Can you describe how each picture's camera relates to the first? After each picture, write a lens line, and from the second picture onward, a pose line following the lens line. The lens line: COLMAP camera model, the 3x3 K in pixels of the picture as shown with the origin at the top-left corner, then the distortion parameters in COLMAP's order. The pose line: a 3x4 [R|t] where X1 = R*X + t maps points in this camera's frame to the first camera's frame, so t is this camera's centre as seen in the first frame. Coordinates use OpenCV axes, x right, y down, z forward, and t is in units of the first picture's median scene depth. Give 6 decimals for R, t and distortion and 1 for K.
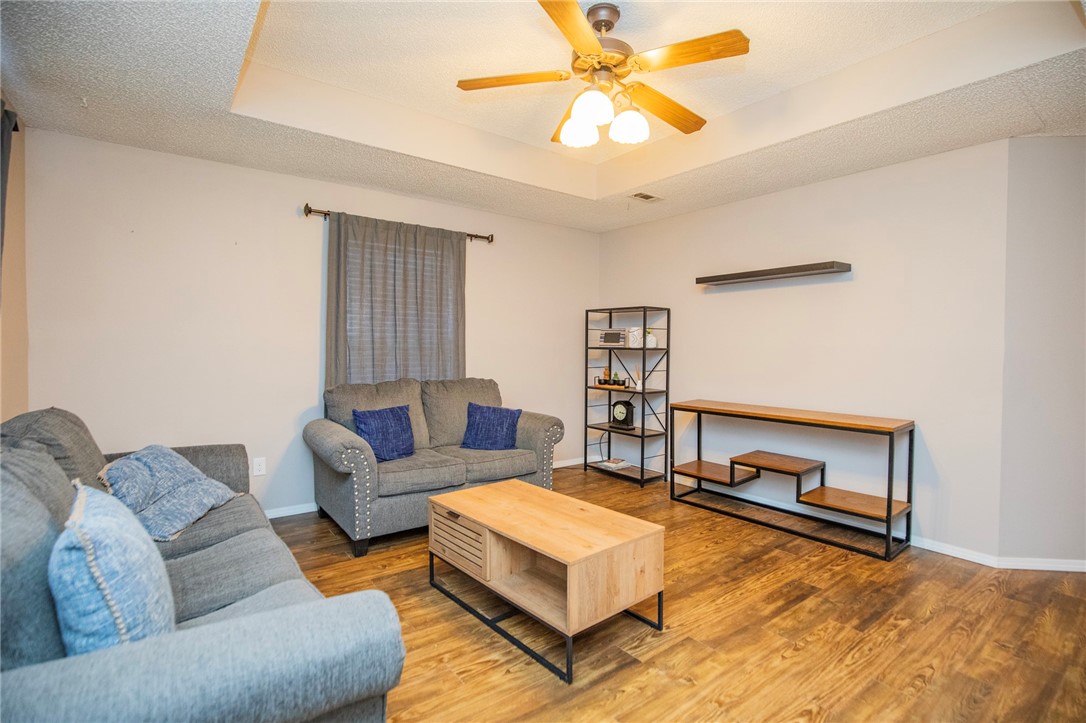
lens RADIAL K [[517.0, 0, 556.4], [0, 517.0, 361.4], [0, 0, 1]] dist [-0.014936, 0.000239]
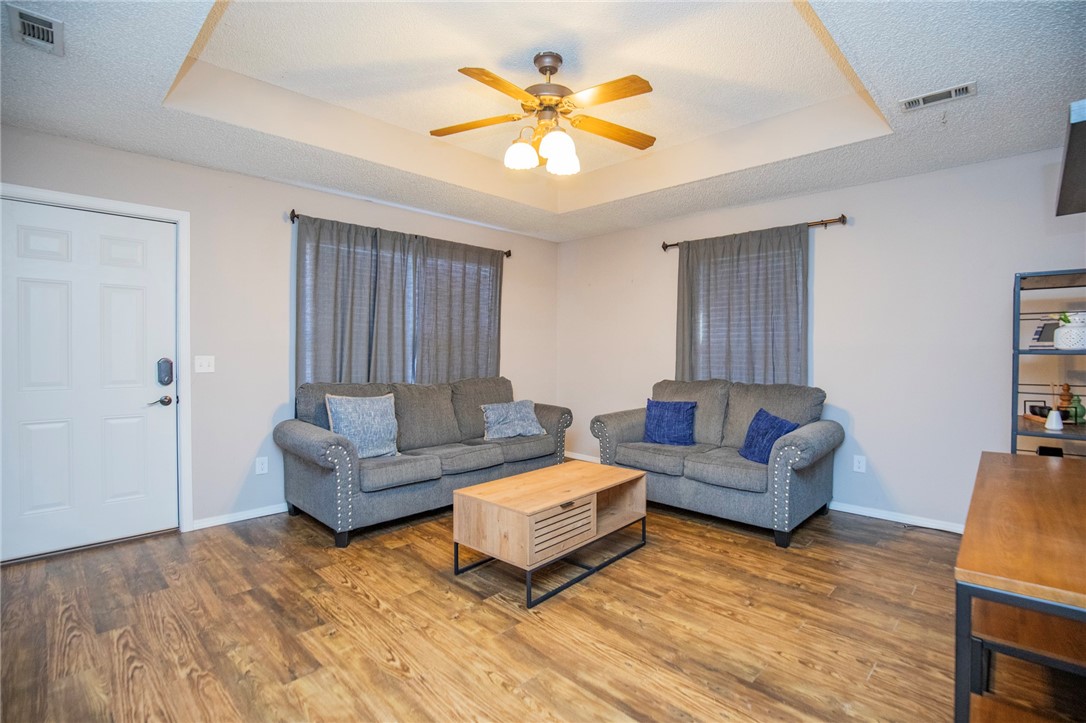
lens RADIAL K [[507.7, 0, 555.6], [0, 507.7, 360.9], [0, 0, 1]] dist [-0.032118, 0.000832]
pose [[0.138312, 0.014319, -0.990285, 0.936692], [-0.032368, 0.999427, 0.009930, -0.005372], [0.989860, 0.030680, 0.138696, 0.670612]]
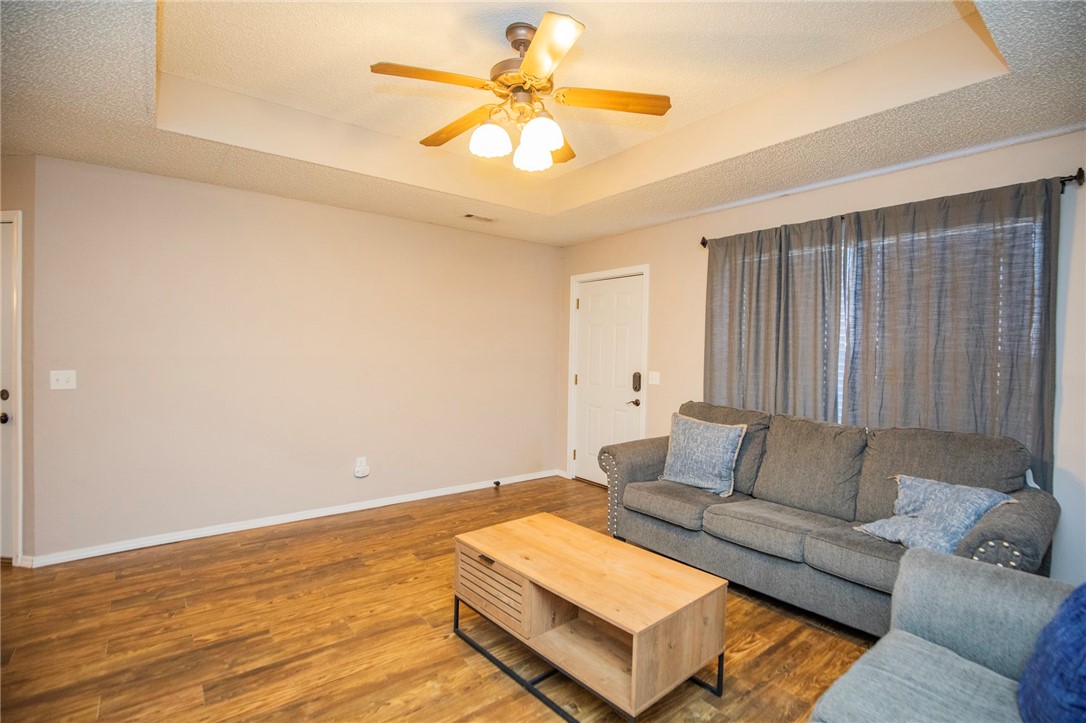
lens RADIAL K [[507.7, 0, 555.6], [0, 507.7, 360.9], [0, 0, 1]] dist [-0.032118, 0.000832]
pose [[-0.999528, -0.025453, -0.017189, 0.020832], [-0.026220, 0.998599, 0.045967, -0.071250], [0.015995, 0.046396, -0.998795, 1.517358]]
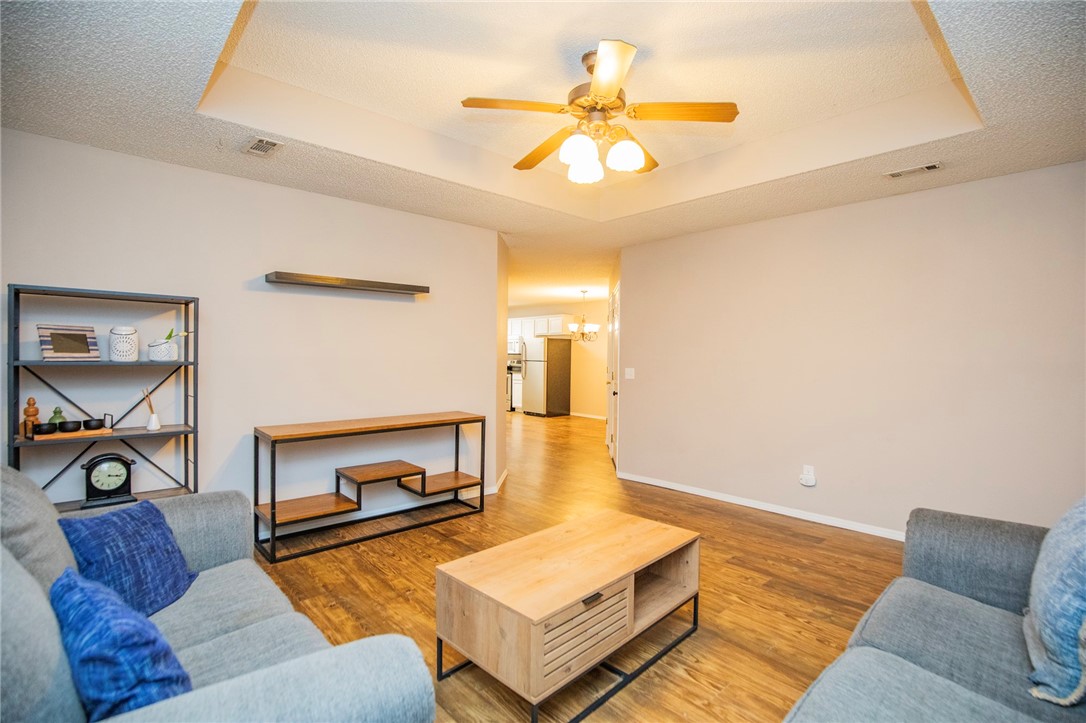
lens RADIAL K [[507.7, 0, 555.6], [0, 507.7, 360.9], [0, 0, 1]] dist [-0.032118, 0.000832]
pose [[-0.081283, -0.020154, 0.996487, -0.741261], [0.020149, 0.999558, 0.021859, -0.047940], [-0.996487, 0.021855, -0.080841, 0.904366]]
